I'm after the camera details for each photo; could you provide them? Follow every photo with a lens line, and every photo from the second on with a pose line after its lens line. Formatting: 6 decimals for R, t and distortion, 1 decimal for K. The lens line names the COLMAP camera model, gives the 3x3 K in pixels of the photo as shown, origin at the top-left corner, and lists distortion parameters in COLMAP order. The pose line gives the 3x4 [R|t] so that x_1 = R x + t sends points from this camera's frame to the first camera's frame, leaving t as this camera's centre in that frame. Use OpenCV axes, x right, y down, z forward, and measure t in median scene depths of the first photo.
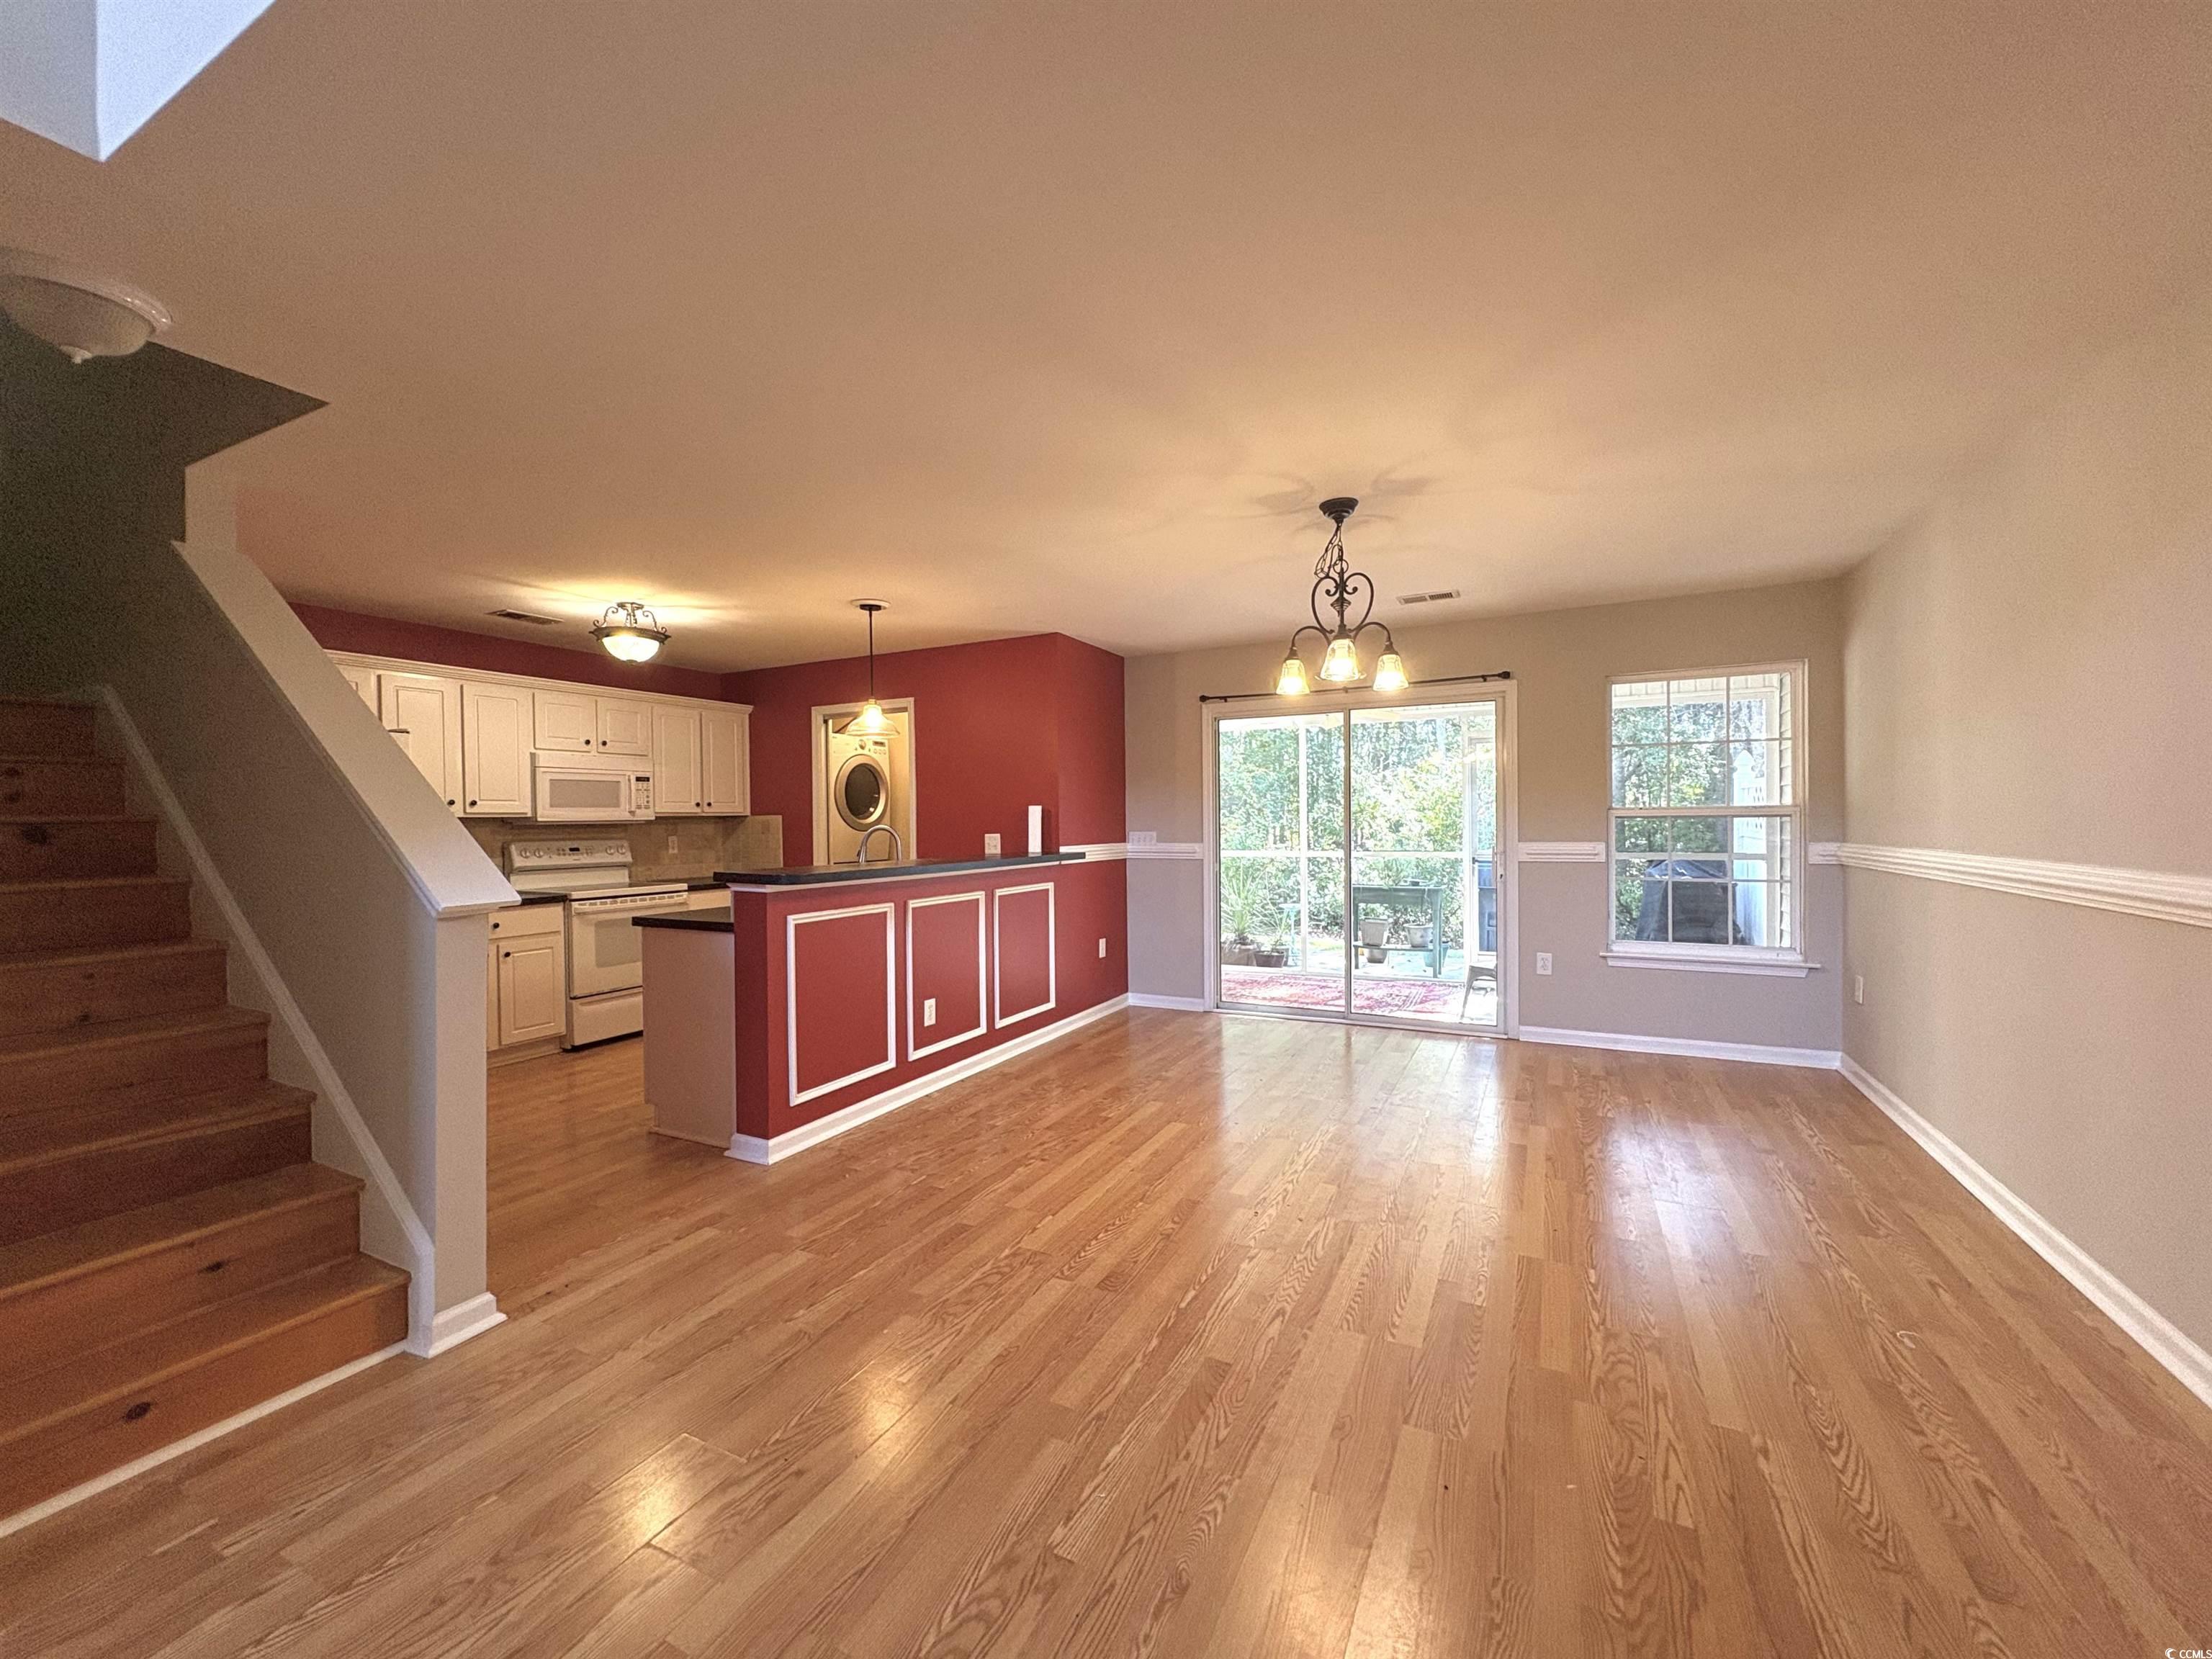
lens RADIAL K [[880.2, 0, 1102.2], [0, 880.2, 832.4], [0, 0, 1]] dist [-0.000342, 0.000055]
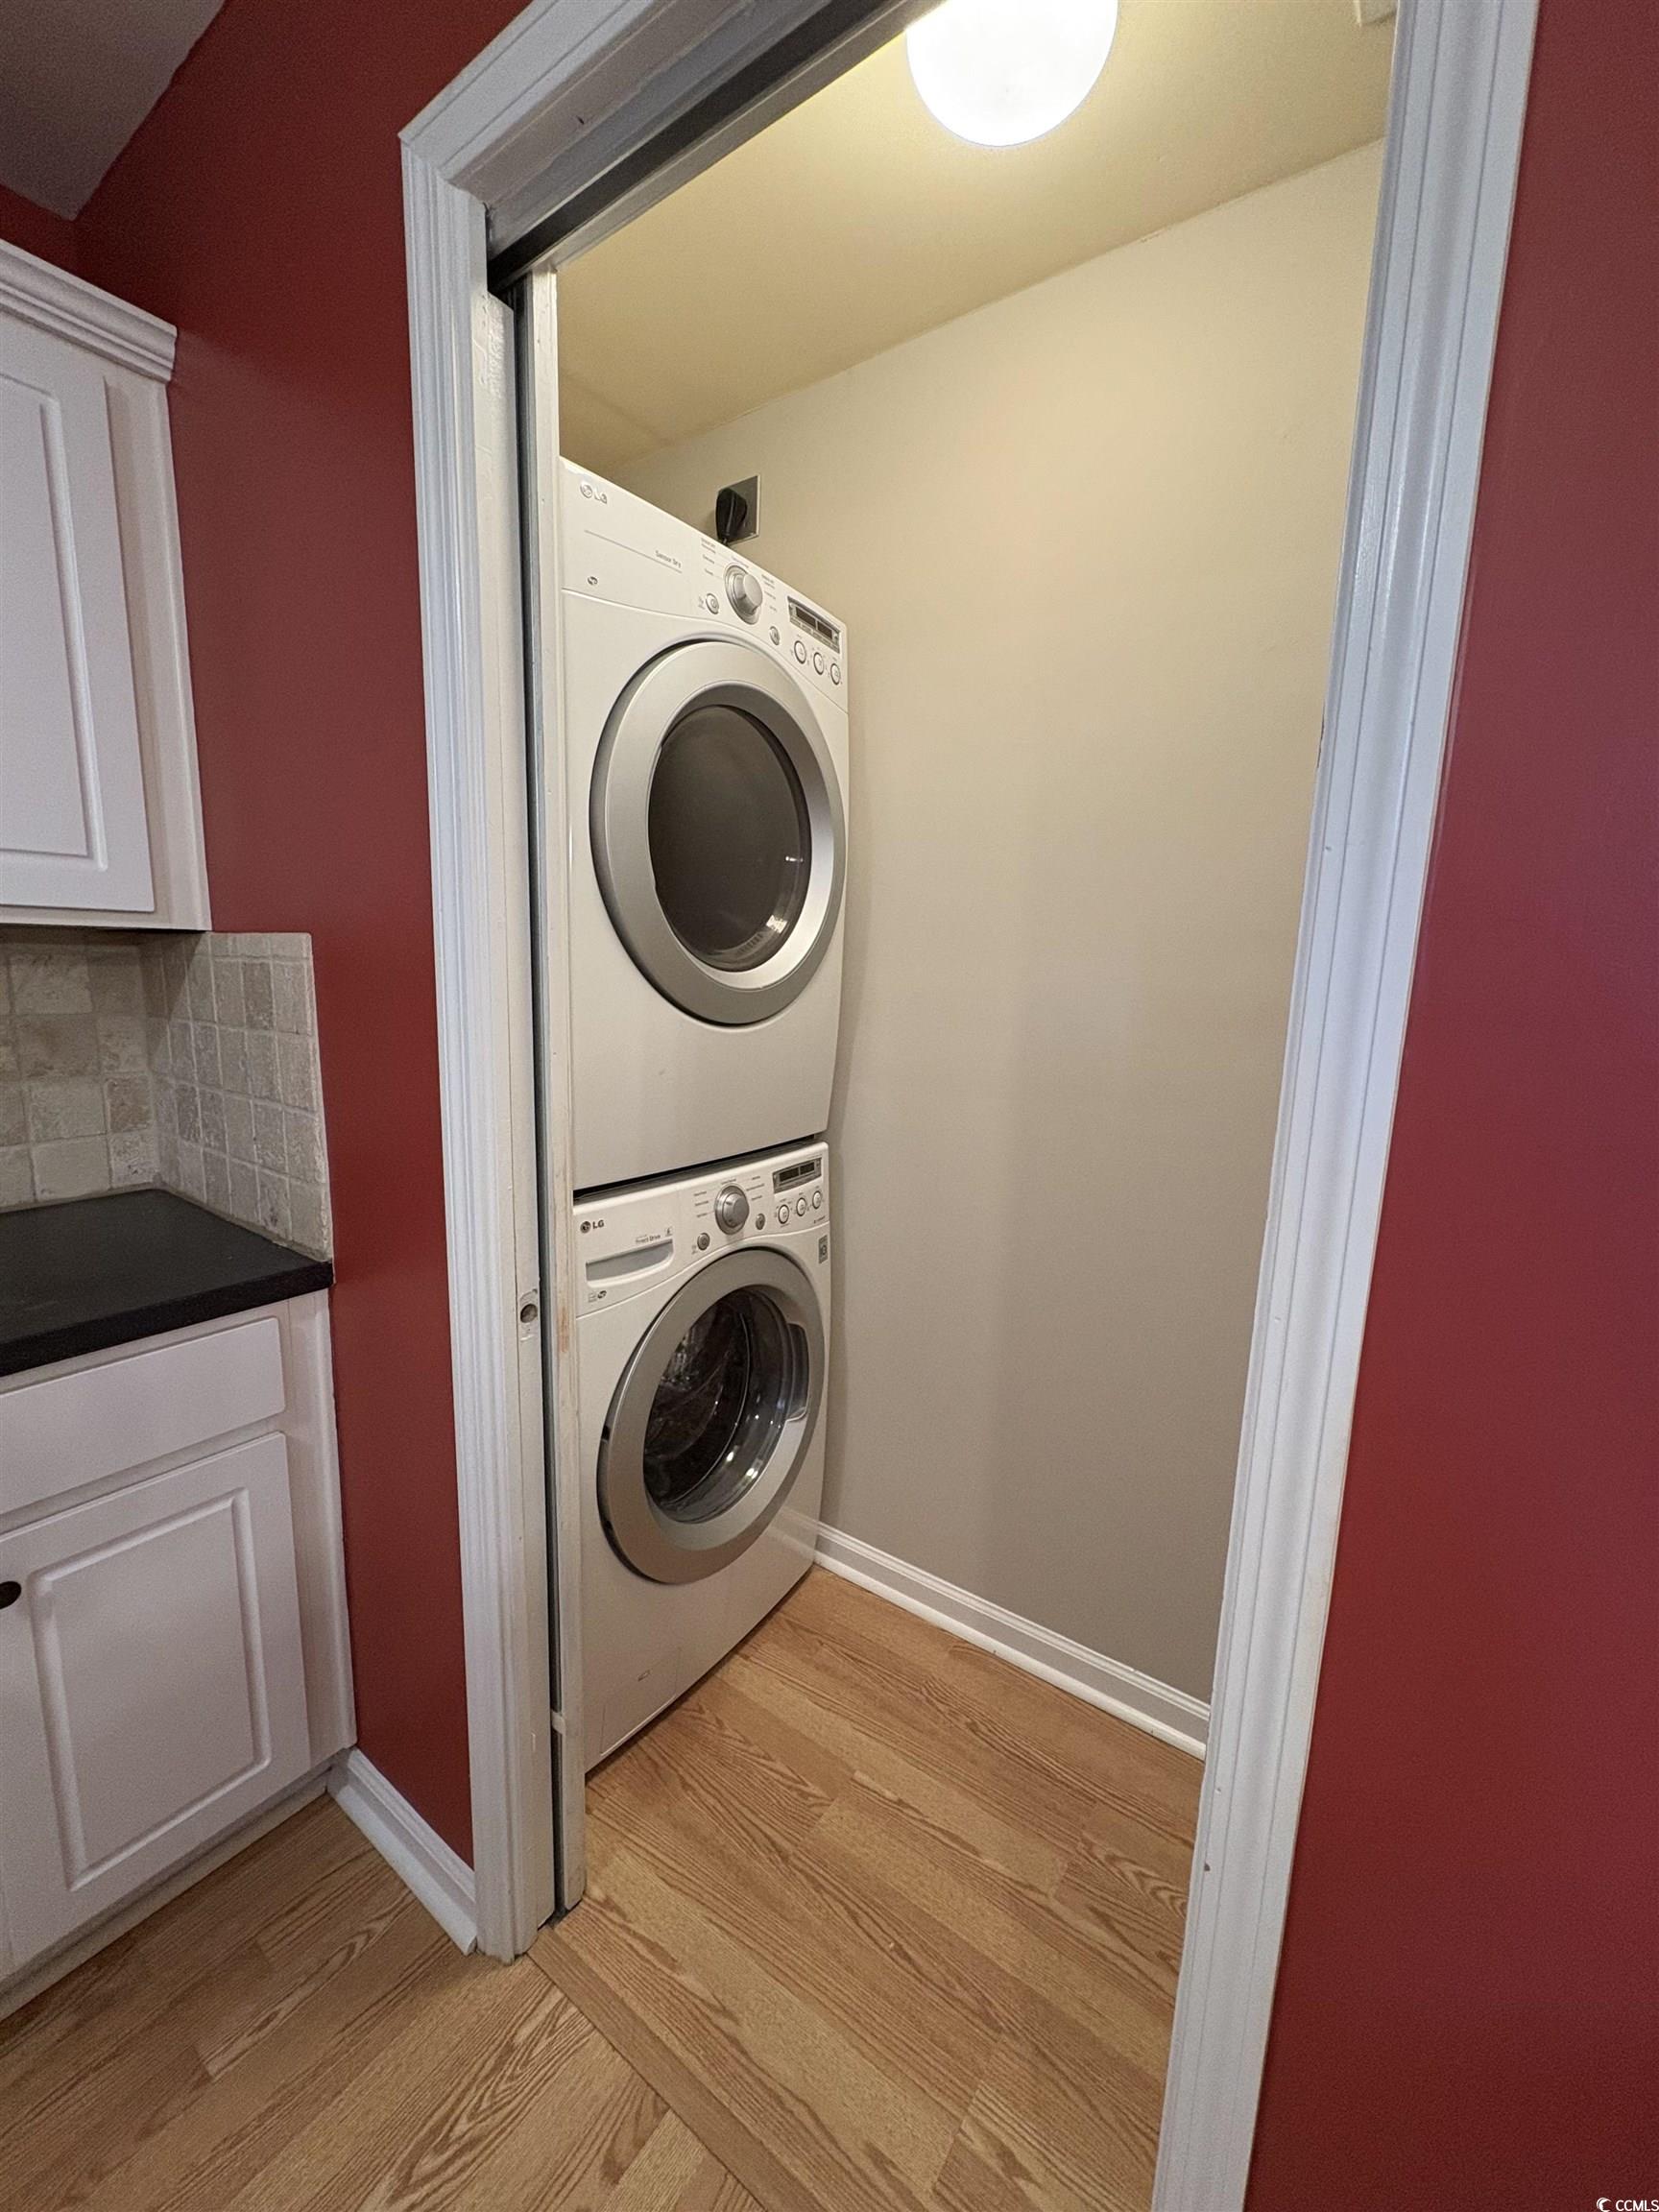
lens RADIAL K [[880.2, 0, 832.4], [0, 880.2, 1108.2], [0, 0, 1]] dist [-0.000342, 0.000055]
pose [[0.986875, 0.066342, -0.147231, -0.329075], [-0.043364, 0.987100, 0.154120, -0.023768], [0.155556, -0.145713, 0.977021, 1.210422]]
